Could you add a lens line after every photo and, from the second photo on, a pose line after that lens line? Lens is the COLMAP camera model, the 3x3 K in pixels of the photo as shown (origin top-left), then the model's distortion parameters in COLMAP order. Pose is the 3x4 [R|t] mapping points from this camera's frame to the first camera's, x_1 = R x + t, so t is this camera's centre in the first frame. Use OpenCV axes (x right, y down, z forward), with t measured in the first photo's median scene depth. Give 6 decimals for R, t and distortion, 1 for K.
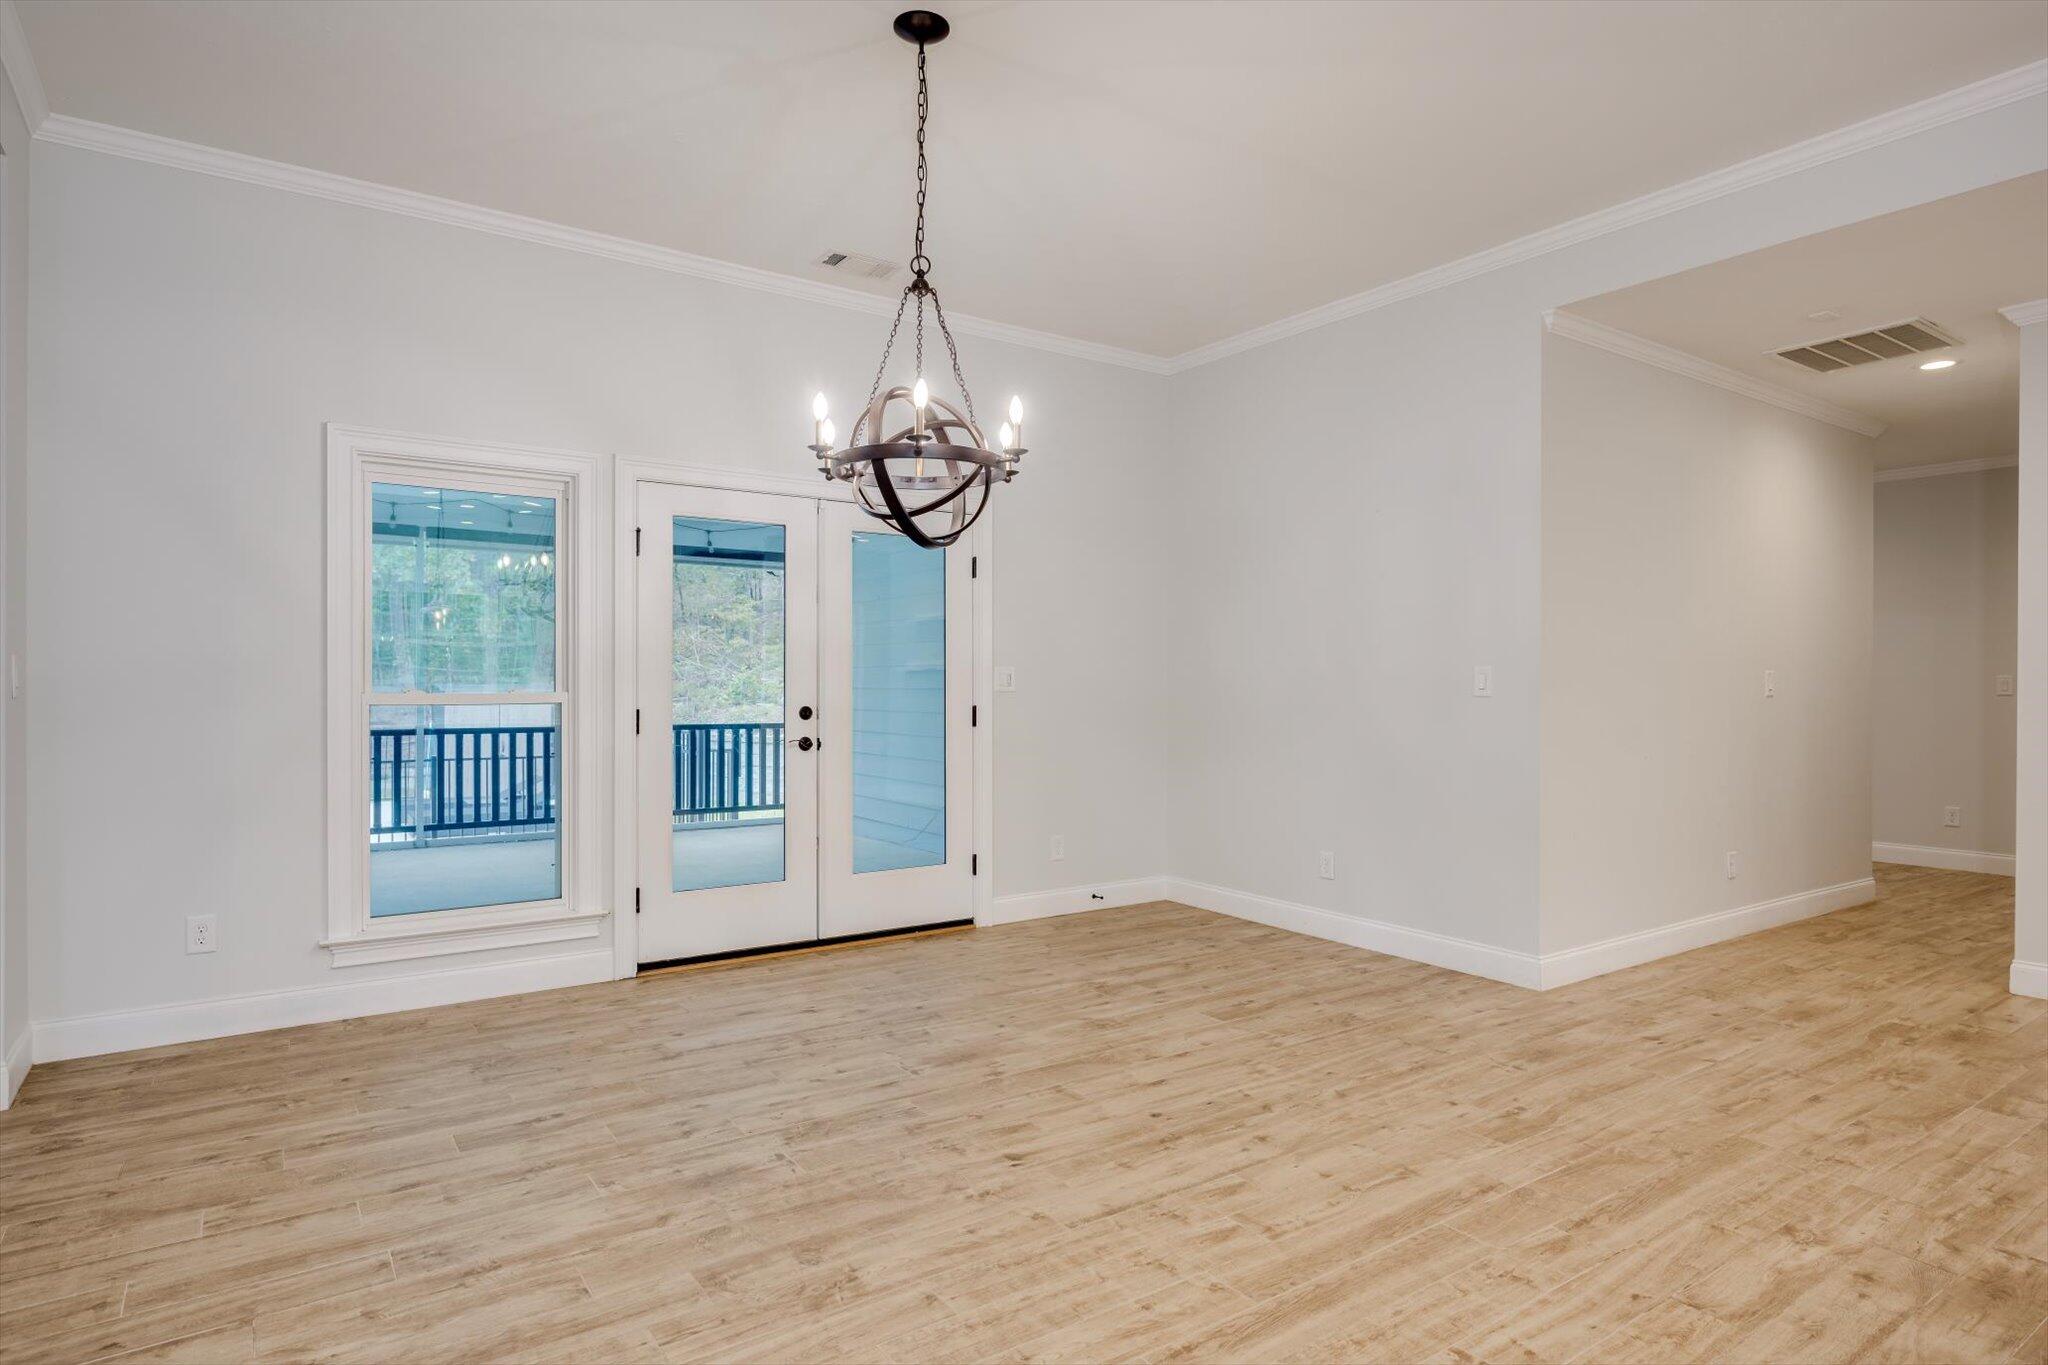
lens RADIAL K [[1126.4, 0, 997.8], [0, 1126.4, 685.4], [0, 0, 1]] dist [-0.004134, 0.000356]
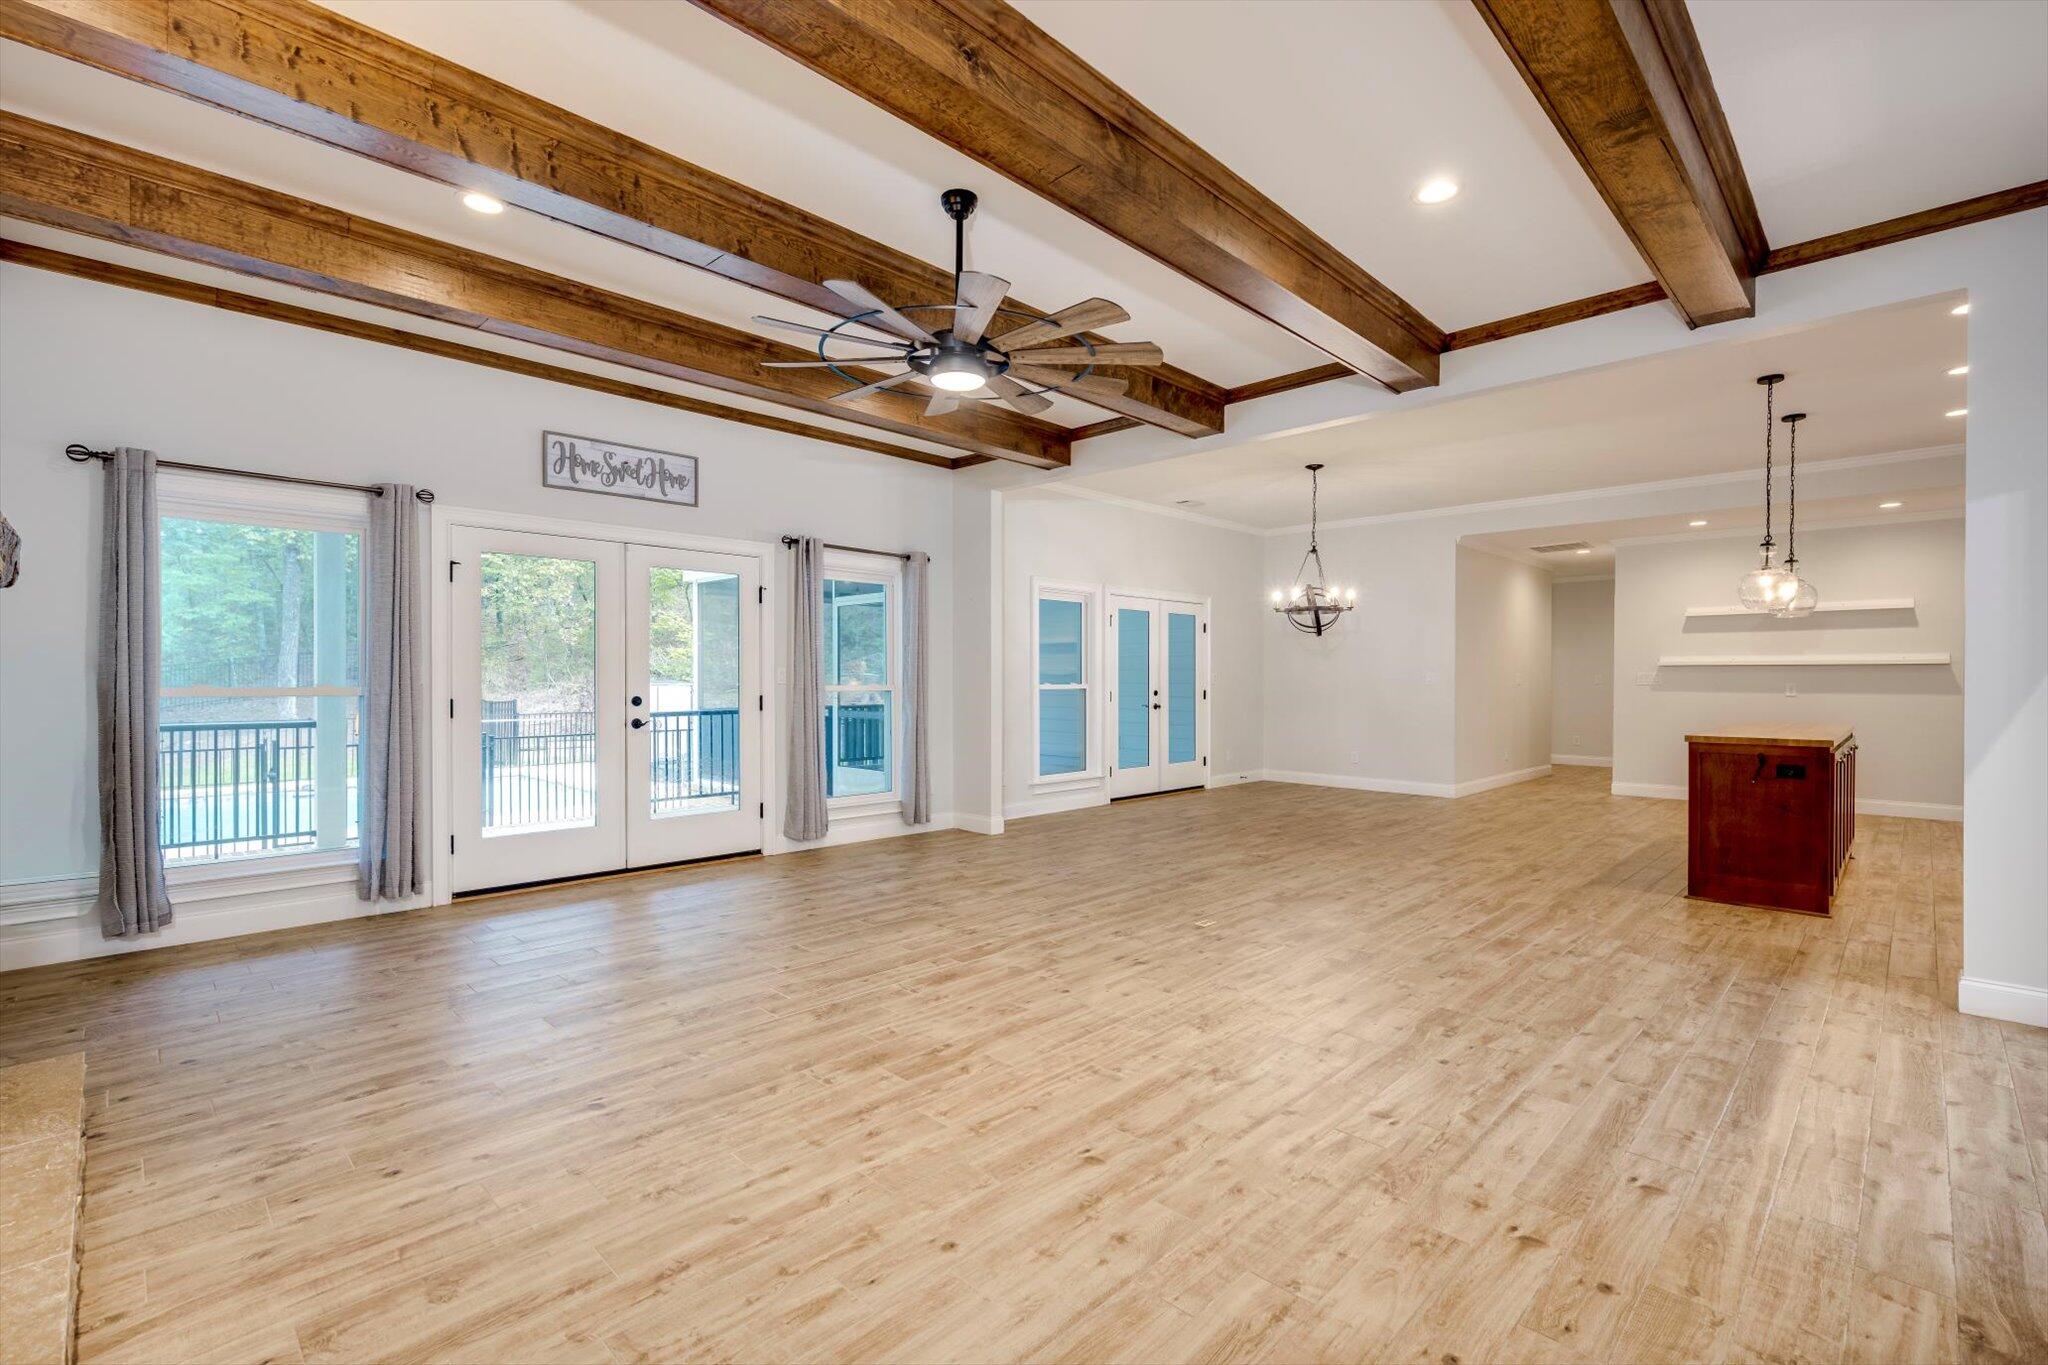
lens RADIAL K [[902.2, 0, 1028.6], [0, 902.2, 678.2], [0, 0, 1]] dist [0.000912, 0.000347]
pose [[0.981246, 0.000066, 0.192758, -0.680078], [0.000583, 0.999994, -0.003306, 0.000496], [-0.192757, 0.003356, 0.981241, -0.656286]]
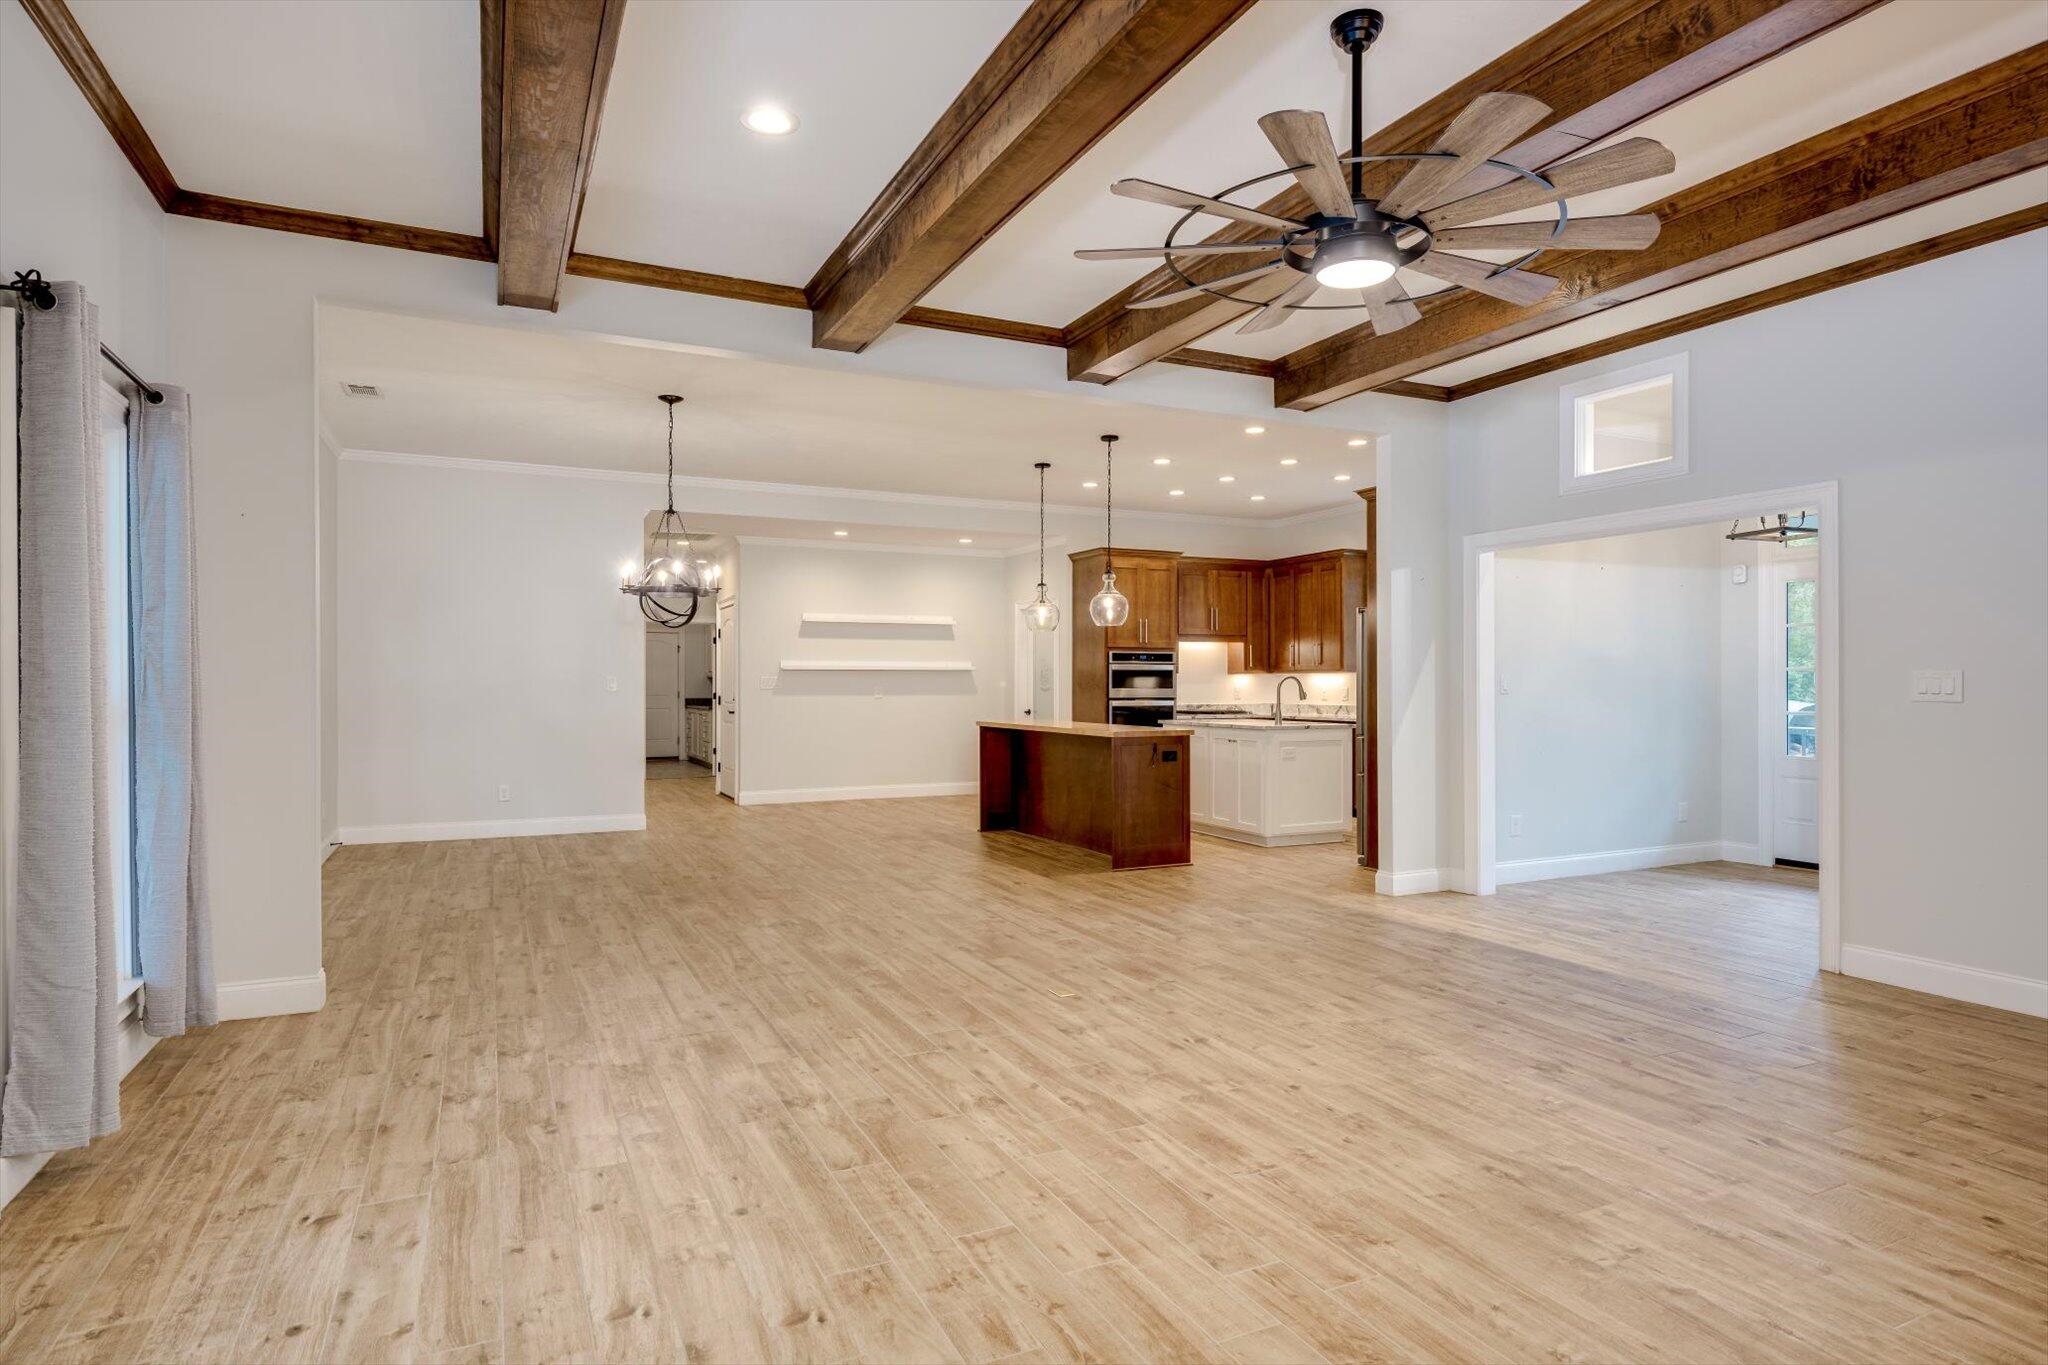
lens RADIAL K [[1112.9, 0, 1031.2], [0, 1112.9, 690.7], [0, 0, 1]] dist [0.004373, -0.000951]
pose [[0.148670, -0.006859, 0.988863, -1.129089], [0.002533, 0.999975, 0.006555, -0.001519], [-0.988884, 0.001530, 0.148683, -0.019299]]
